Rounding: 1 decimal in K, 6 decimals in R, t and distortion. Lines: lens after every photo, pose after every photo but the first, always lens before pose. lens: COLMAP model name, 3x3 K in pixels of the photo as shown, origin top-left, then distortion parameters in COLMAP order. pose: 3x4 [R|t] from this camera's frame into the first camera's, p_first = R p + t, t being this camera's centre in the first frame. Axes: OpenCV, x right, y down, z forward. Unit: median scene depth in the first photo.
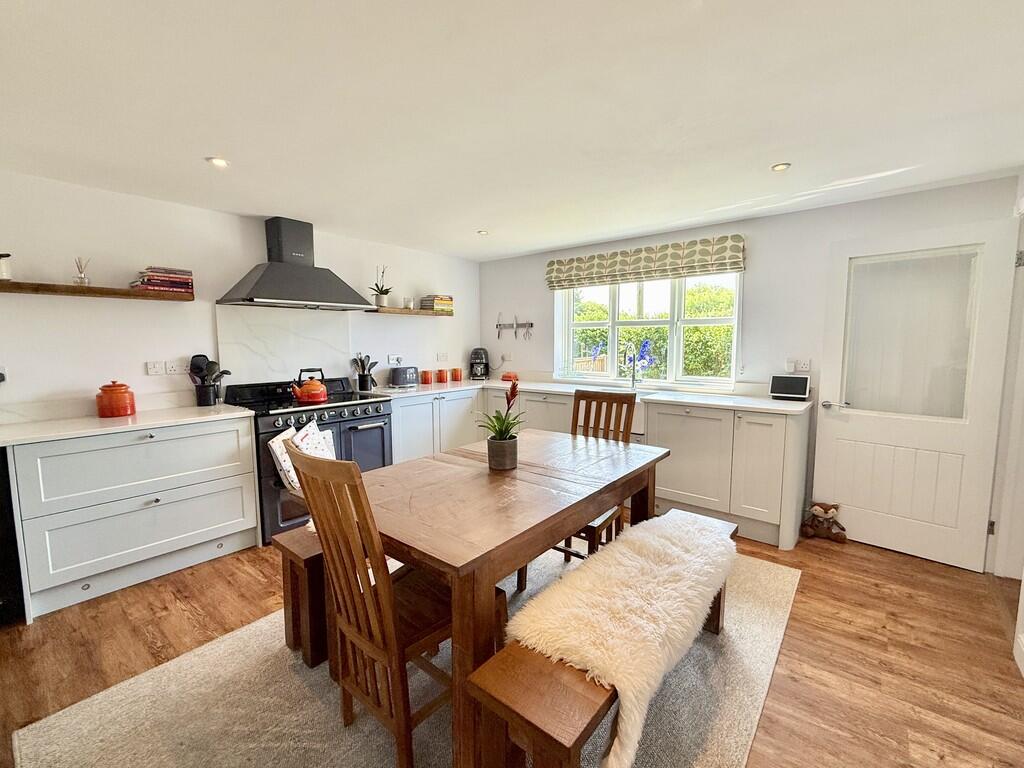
lens RADIAL K [[454.7, 0, 483.2], [0, 454.7, 384.8], [0, 0, 1]] dist [0.001173, 0.000489]
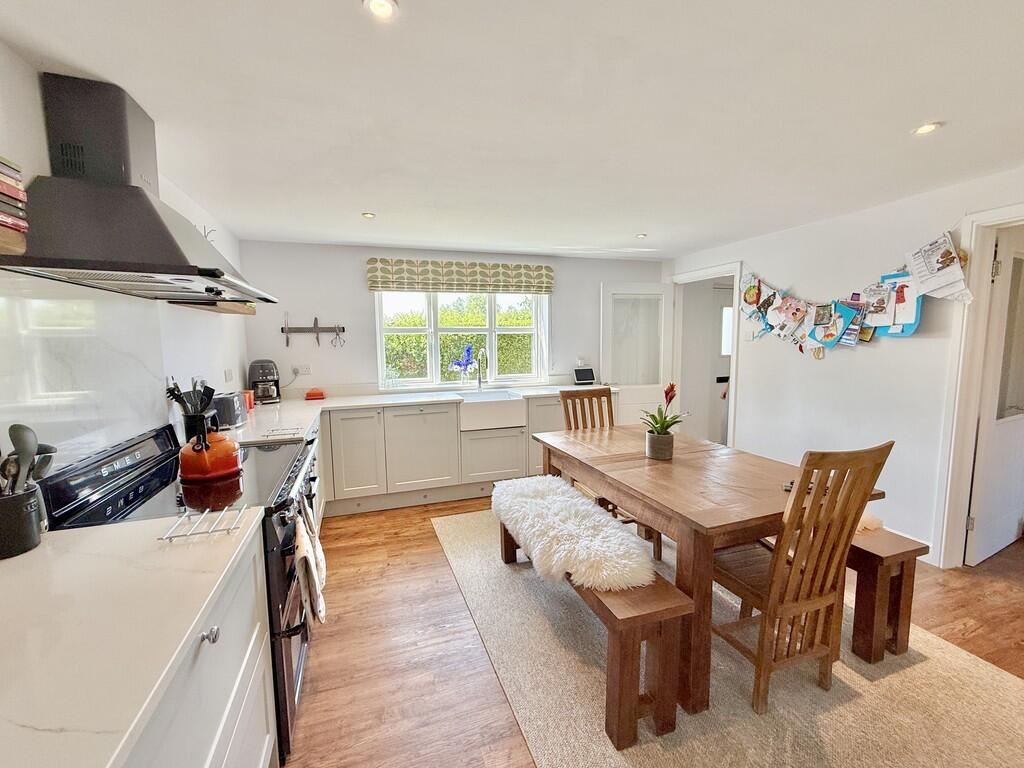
lens RADIAL K [[406.9, 0, 510.0], [0, 406.9, 384.2], [0, 0, 1]] dist [0.004388, -0.000213]
pose [[0.503394, -0.086512, 0.859715, -0.528496], [0.098227, 0.994255, 0.042535, -0.043442], [-0.858455, 0.063036, 0.509000, 0.478604]]
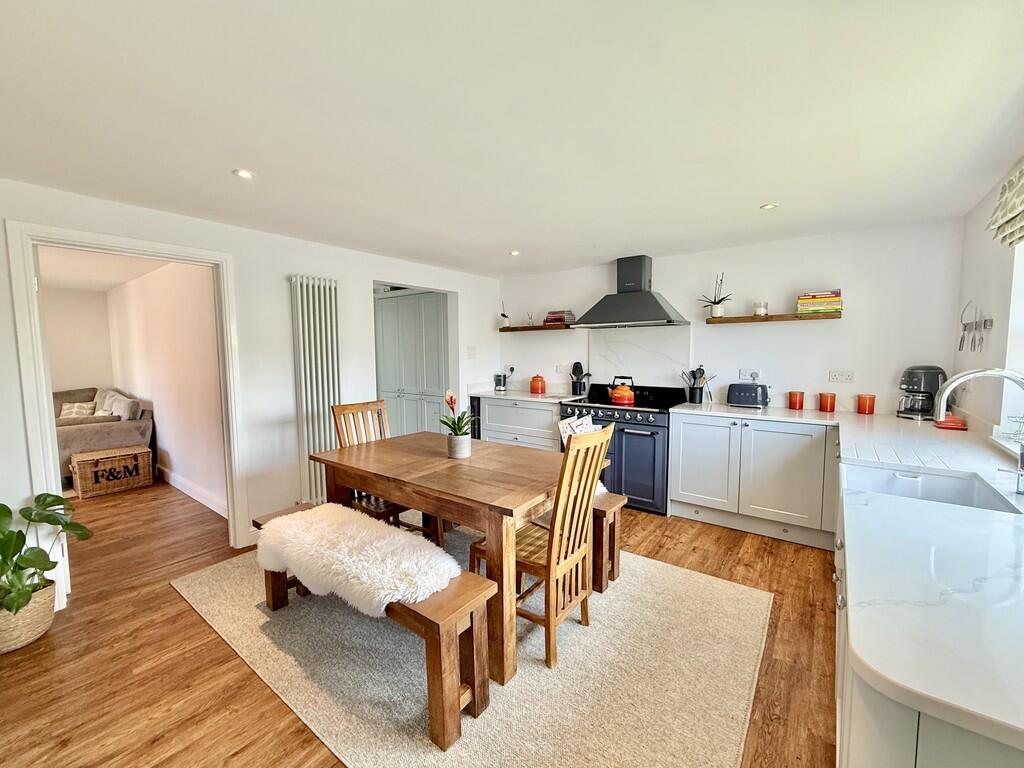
lens RADIAL K [[406.9, 0, 514.4], [0, 406.9, 383.5], [0, 0, 1]] dist [0.004388, -0.000213]
pose [[0.069972, 0.087720, -0.993685, 0.692902], [-0.084848, 0.993040, 0.081689, -0.079903], [0.993934, 0.078597, 0.076928, 0.612970]]
